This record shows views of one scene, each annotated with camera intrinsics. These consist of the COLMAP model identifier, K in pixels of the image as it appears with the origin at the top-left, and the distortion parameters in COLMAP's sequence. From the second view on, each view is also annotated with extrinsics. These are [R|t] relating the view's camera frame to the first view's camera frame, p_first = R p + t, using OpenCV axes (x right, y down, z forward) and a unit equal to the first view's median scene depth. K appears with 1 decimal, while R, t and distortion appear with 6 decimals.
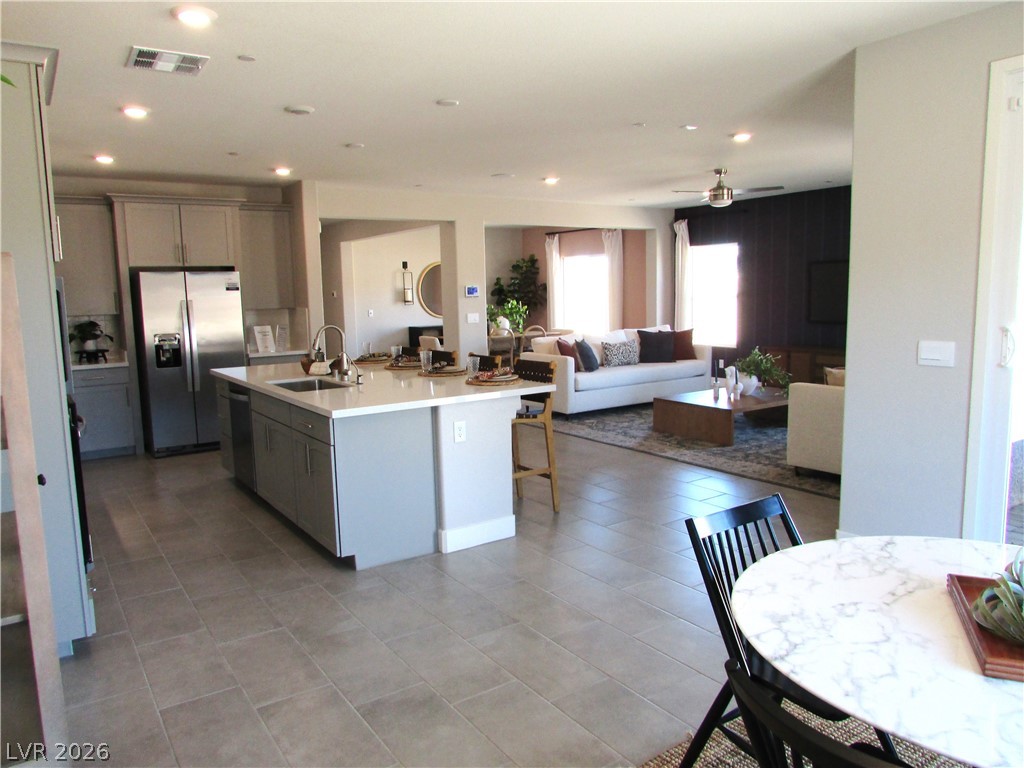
lens RADIAL K [[730.4, 0, 512.2], [0, 730.4, 385.7], [0, 0, 1]] dist [-0.030926, 0.012848]
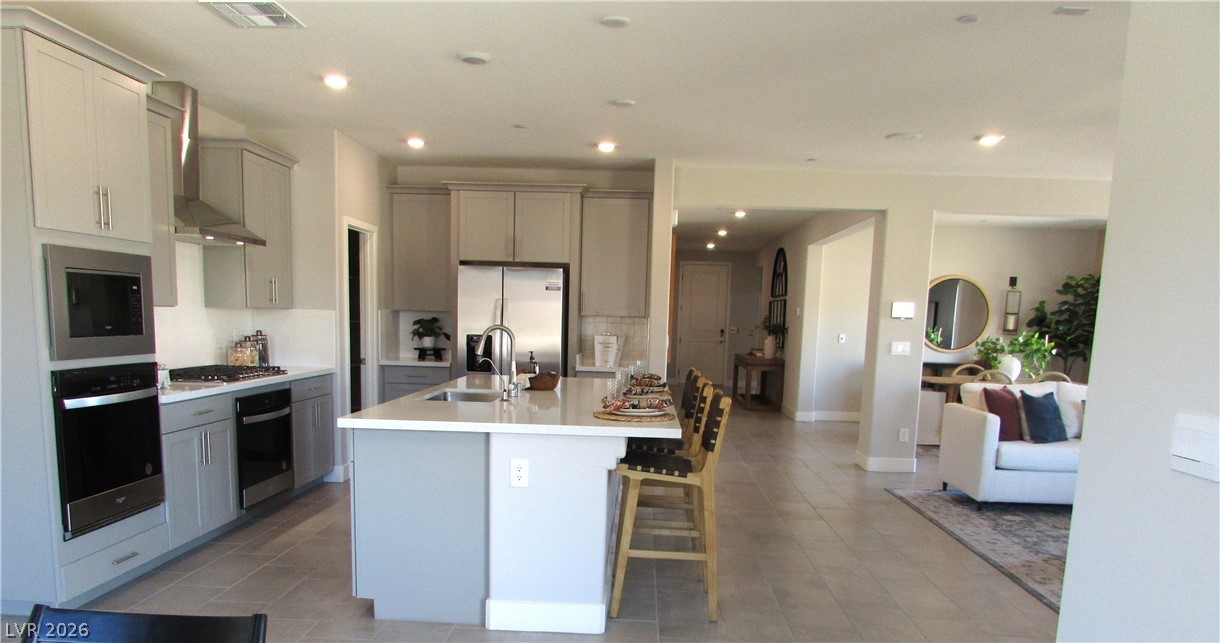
lens RADIAL K [[875.9, 0, 606.3], [0, 875.9, 448.1], [0, 0, 1]] dist [-0.014955, -0.001902]
pose [[0.800468, 0.137100, -0.583484, 0.307140], [-0.126606, 0.990198, 0.058977, -0.014830], [0.585851, 0.026664, 0.809980, 0.202122]]
